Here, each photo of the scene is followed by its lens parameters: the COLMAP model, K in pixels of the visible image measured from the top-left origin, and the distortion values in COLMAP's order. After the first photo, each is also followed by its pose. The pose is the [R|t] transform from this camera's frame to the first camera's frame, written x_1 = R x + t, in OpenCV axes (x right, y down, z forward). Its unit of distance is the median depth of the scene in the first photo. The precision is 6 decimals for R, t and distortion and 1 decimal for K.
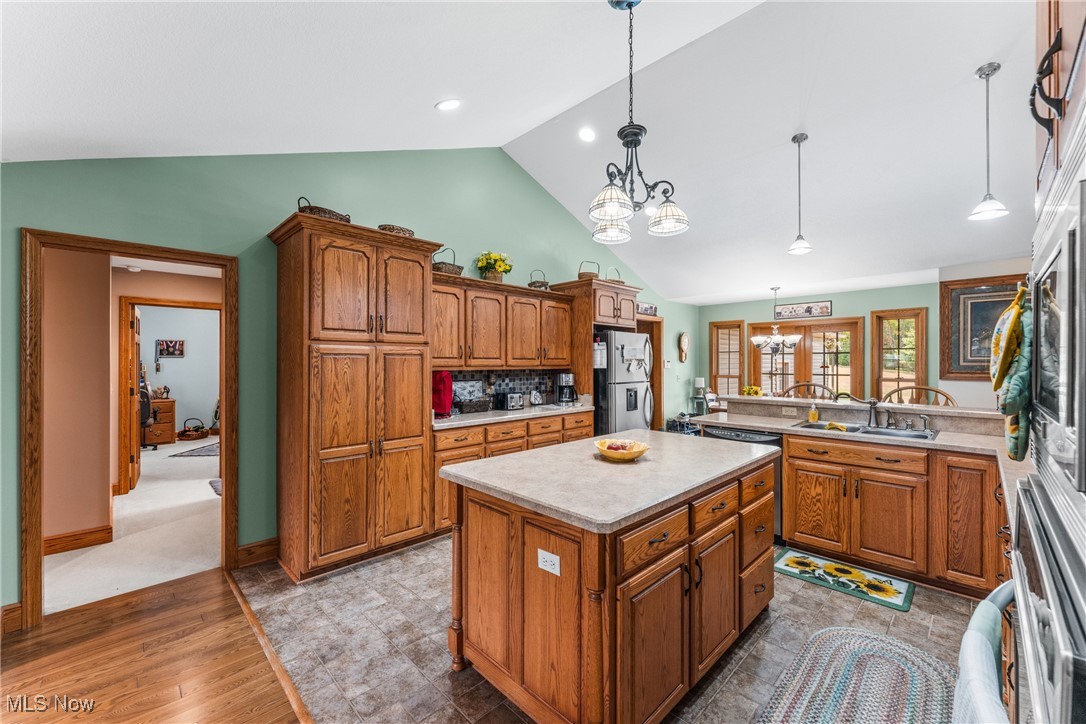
lens RADIAL K [[434.9, 0, 544.4], [0, 434.9, 361.6], [0, 0, 1]] dist [0.000148, 0.000000]
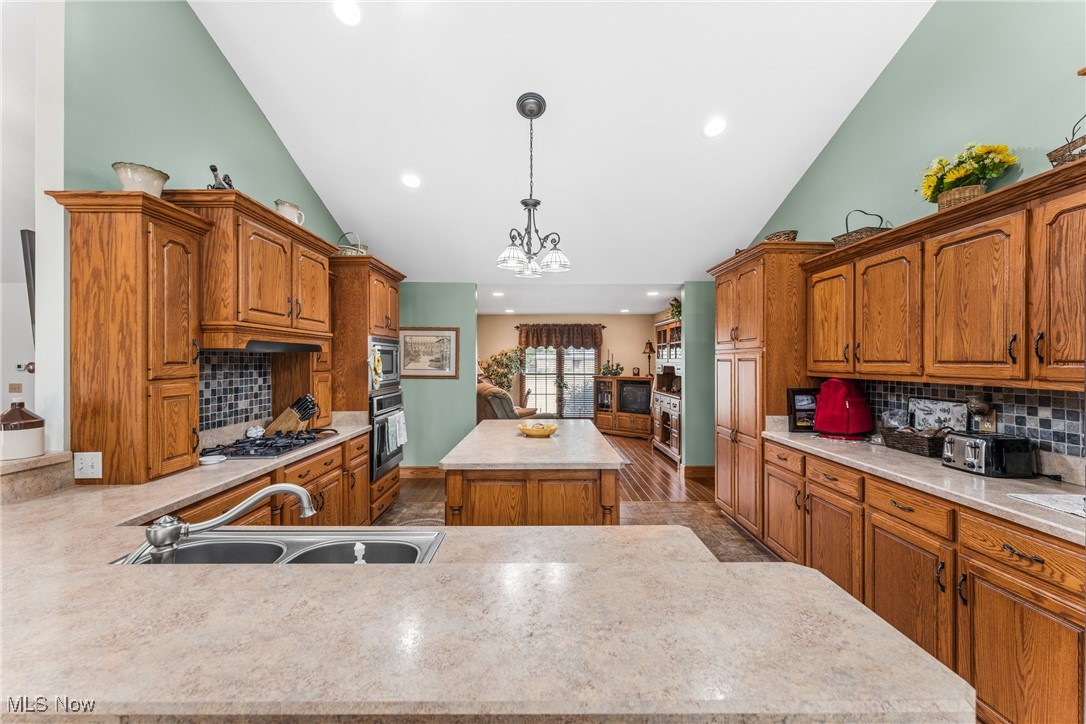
lens RADIAL K [[433.7, 0, 544.6], [0, 433.7, 362.5], [0, 0, 1]] dist [-0.000178, -0.000009]
pose [[-0.700984, -0.000817, -0.713176, 0.601217], [-0.002066, 0.999997, 0.000886, -0.005378], [0.713174, 0.002094, -0.700984, 1.034232]]
